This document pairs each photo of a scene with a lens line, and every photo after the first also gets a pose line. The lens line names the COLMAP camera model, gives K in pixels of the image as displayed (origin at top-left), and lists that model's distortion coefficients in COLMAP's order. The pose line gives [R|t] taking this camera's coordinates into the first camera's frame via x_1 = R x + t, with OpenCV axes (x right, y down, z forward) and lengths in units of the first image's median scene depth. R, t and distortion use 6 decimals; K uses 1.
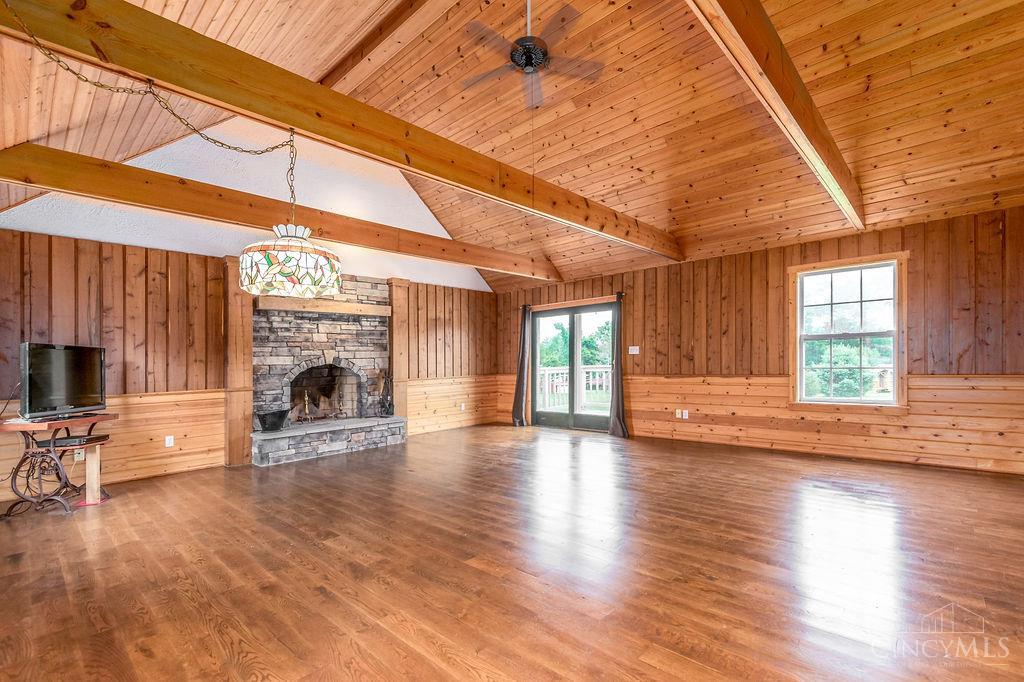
lens RADIAL K [[456.6, 0, 522.5], [0, 456.6, 363.3], [0, 0, 1]] dist [0.000528, -0.000029]
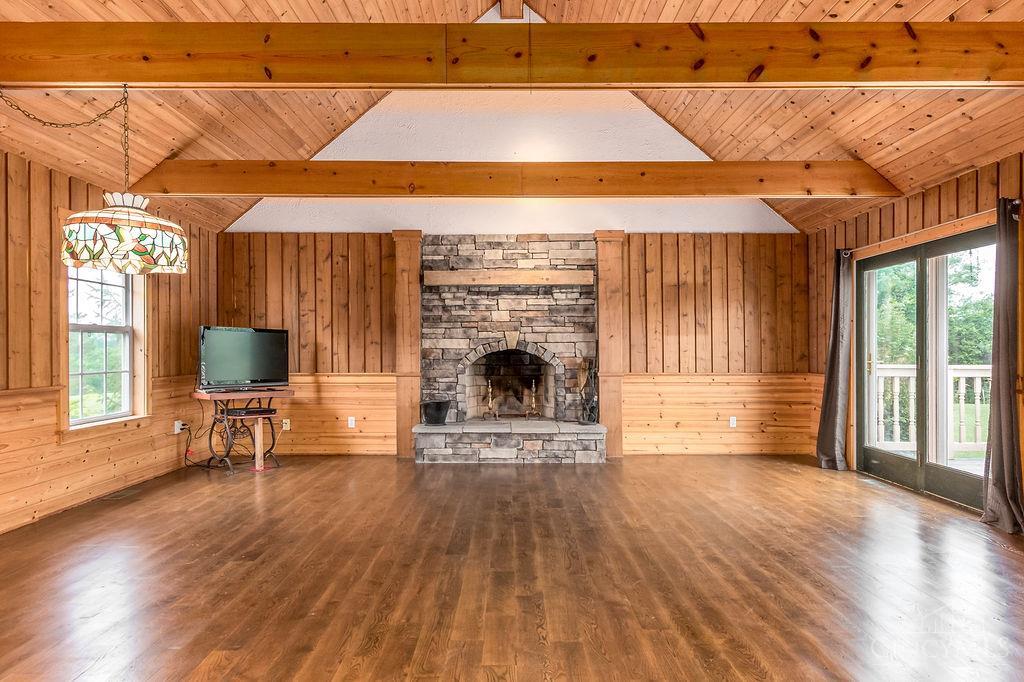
lens RADIAL K [[584.9, 0, 514.0], [0, 584.9, 352.6], [0, 0, 1]] dist [0.003717, 0.001324]
pose [[0.681039, 0.028760, -0.731682, 0.334076], [-0.020946, 0.999585, 0.019795, -0.012668], [0.731947, 0.001845, 0.681359, 0.310006]]
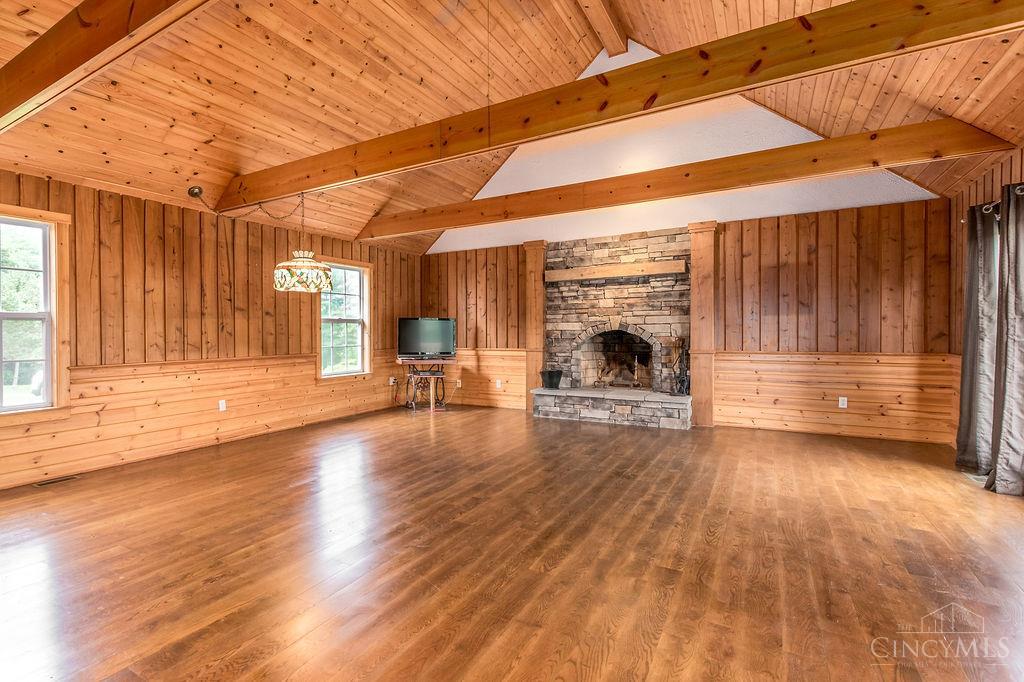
lens RADIAL K [[496.3, 0, 472.3], [0, 496.3, 339.2], [0, 0, 1]] dist [0.002125, 0.000480]
pose [[0.193646, 0.037912, -0.980339, 0.559775], [-0.001044, 0.999260, 0.038438, -0.019482], [0.981071, -0.006420, 0.193543, 0.504663]]
